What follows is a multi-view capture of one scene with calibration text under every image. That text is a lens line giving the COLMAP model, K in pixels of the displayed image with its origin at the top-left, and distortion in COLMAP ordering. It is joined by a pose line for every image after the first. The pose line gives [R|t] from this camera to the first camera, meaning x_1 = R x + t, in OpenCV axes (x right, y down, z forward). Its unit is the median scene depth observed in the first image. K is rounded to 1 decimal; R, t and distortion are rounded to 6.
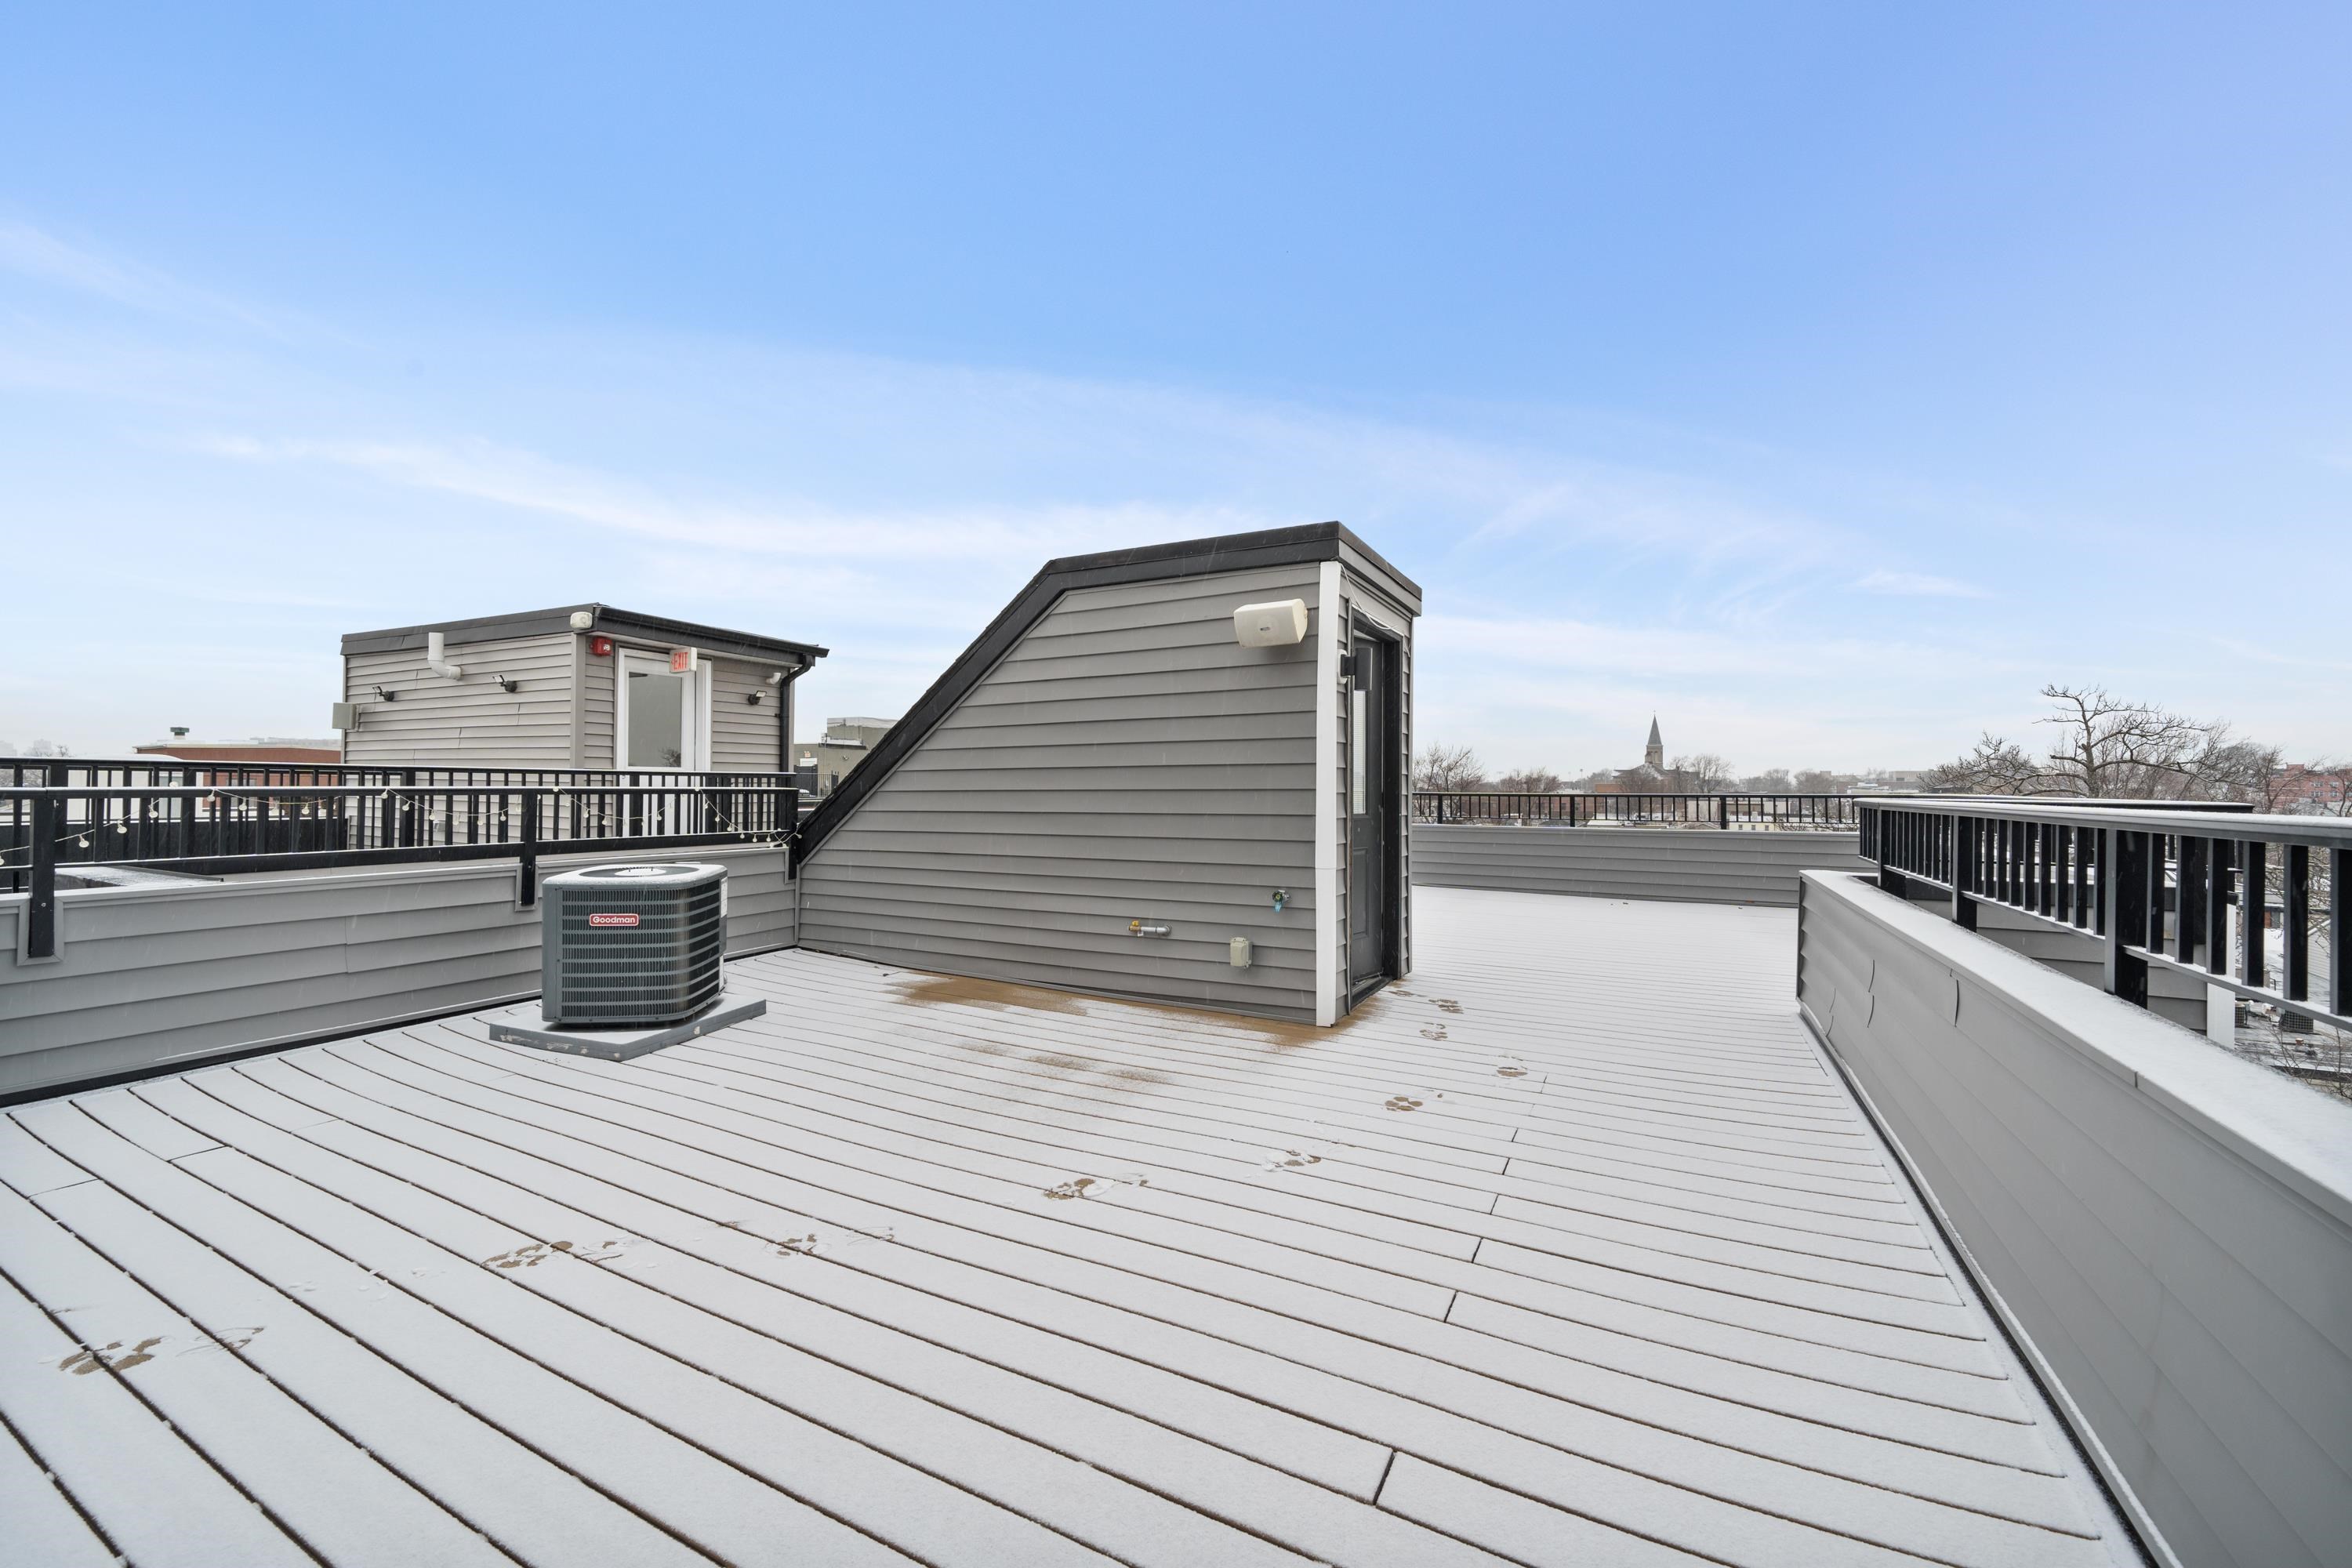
lens RADIAL K [[914.2, 0, 1172.5], [0, 914.2, 781.0], [0, 0, 1]] dist [-0.001015, -0.000046]
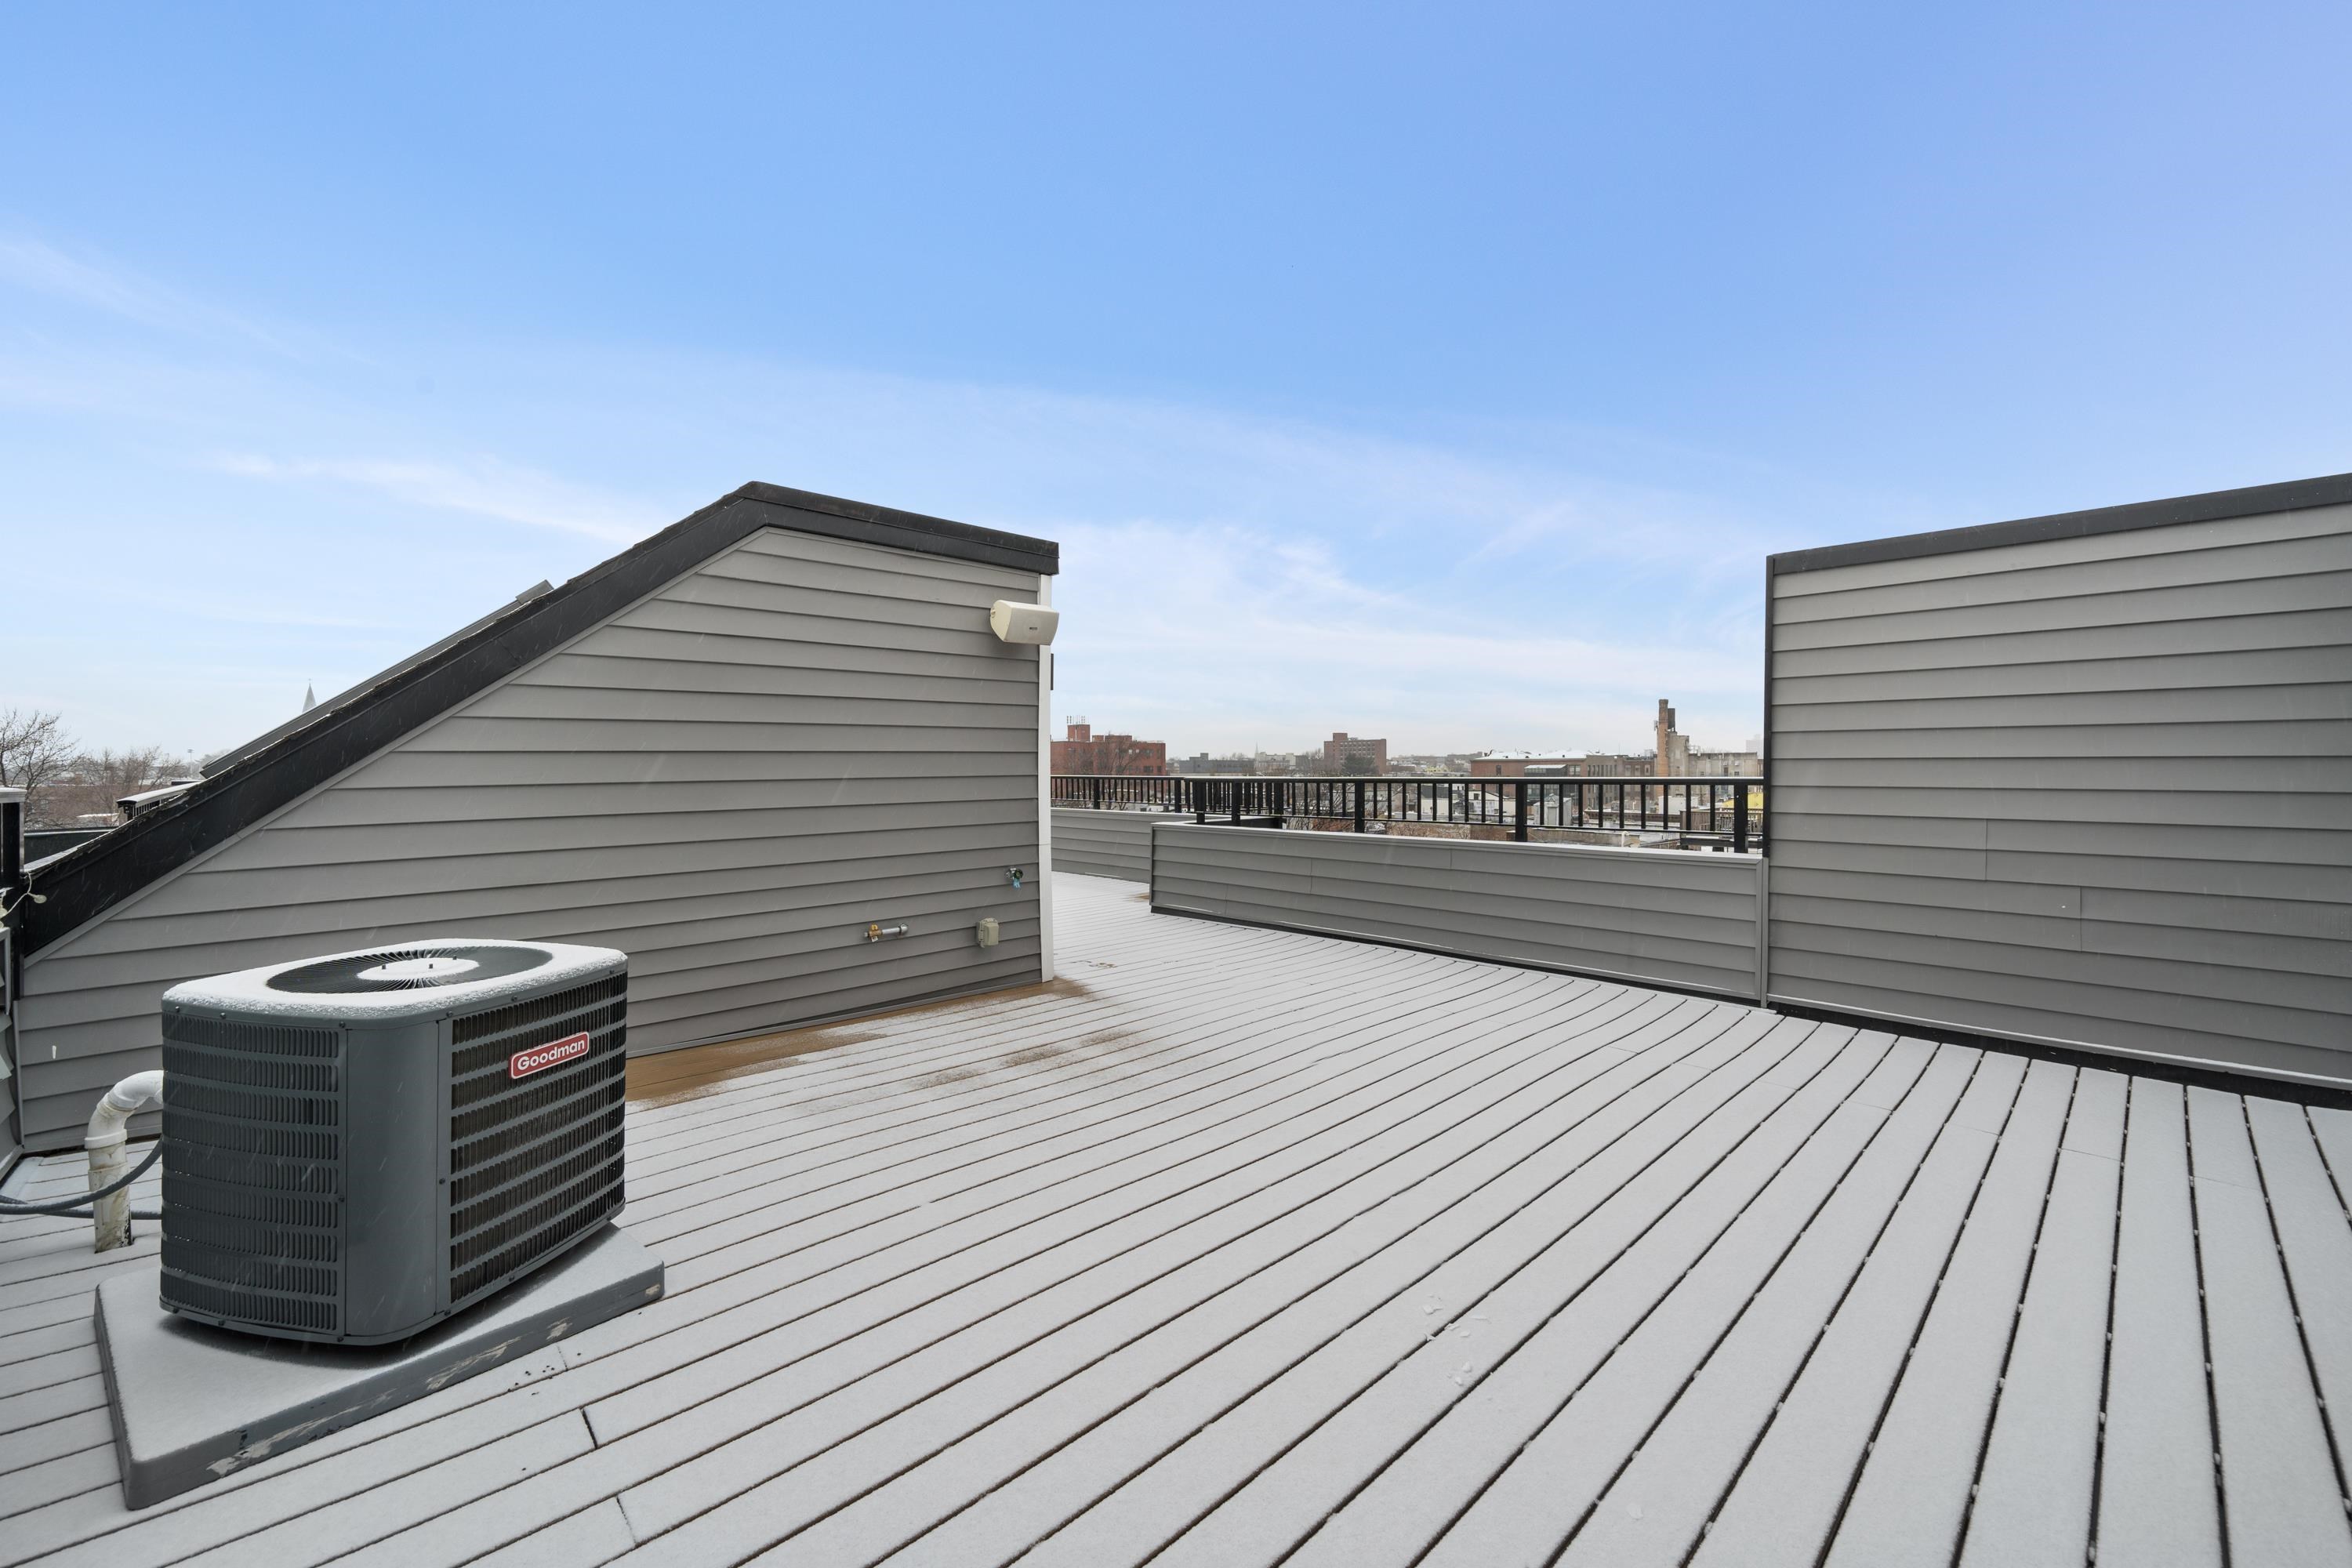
lens RADIAL K [[943.3, 0, 1166.7], [0, 943.3, 786.4], [0, 0, 1]] dist [0.010171, -0.000090]
pose [[0.317279, -0.021331, 0.948092, -0.991103], [-0.001552, 0.999734, 0.023013, -0.005057], [-0.948331, -0.008773, 0.317162, 0.525123]]
